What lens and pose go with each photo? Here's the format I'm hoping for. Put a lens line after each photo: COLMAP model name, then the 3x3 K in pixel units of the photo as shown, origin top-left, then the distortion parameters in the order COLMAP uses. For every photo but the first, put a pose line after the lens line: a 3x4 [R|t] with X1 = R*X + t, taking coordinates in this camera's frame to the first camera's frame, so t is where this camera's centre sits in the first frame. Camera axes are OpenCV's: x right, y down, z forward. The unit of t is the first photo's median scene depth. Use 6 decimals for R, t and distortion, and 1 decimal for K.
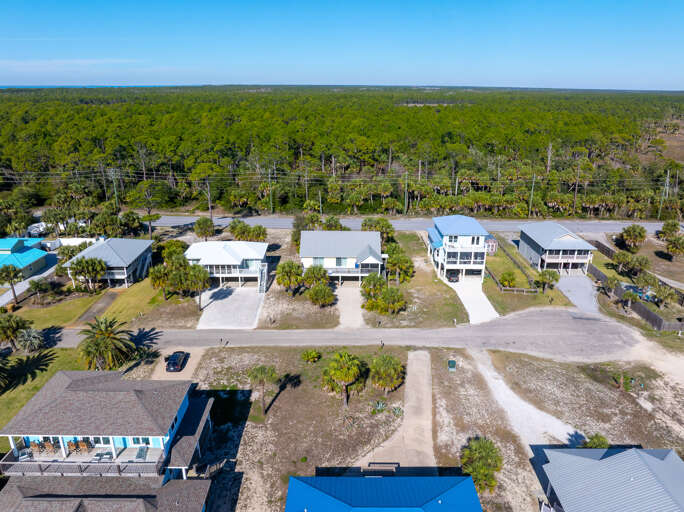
lens RADIAL K [[483.1, 0, 343.9], [0, 483.1, 252.2], [0, 0, 1]] dist [-0.045082, 0.005676]
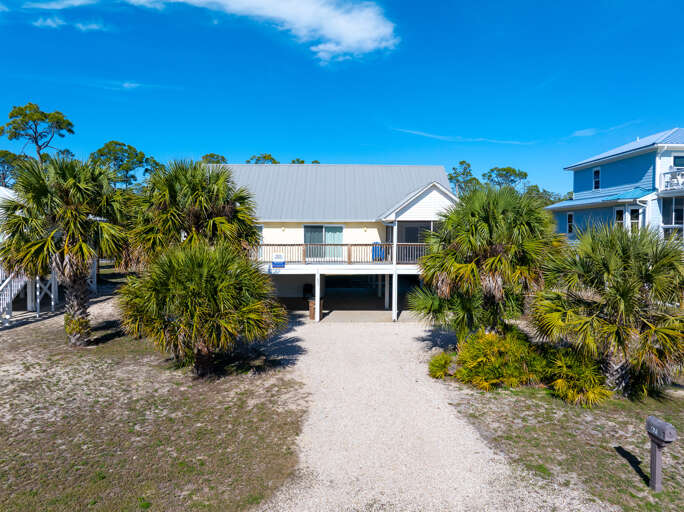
lens RADIAL K [[483.1, 0, 343.9], [0, 483.1, 252.2], [0, 0, 1]] dist [-0.045082, 0.005676]
pose [[0.999656, -0.005250, 0.025710, -0.000203], [0.012449, 0.957378, -0.288570, 0.109004], [-0.023099, 0.288791, 0.957114, 0.733333]]
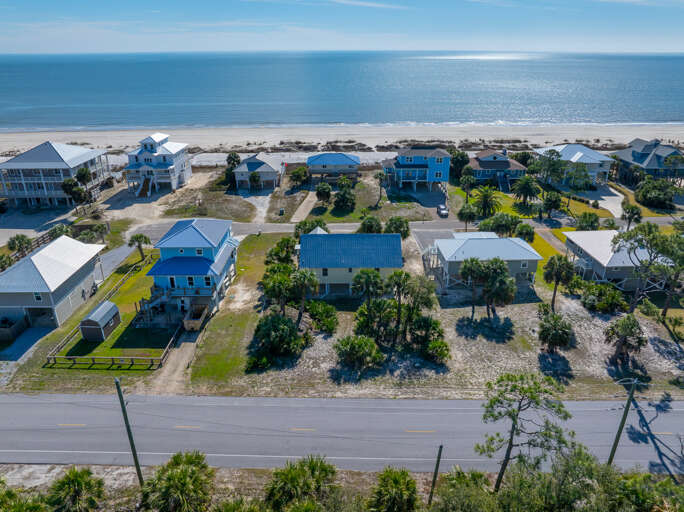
lens RADIAL K [[483.1, 0, 343.9], [0, 483.1, 252.2], [0, 0, 1]] dist [-0.045082, 0.005676]
pose [[-0.999960, -0.004100, -0.007955, 0.011068], [-0.008382, 0.740586, 0.671909, -0.573441], [0.003137, 0.671949, -0.740591, 1.663700]]
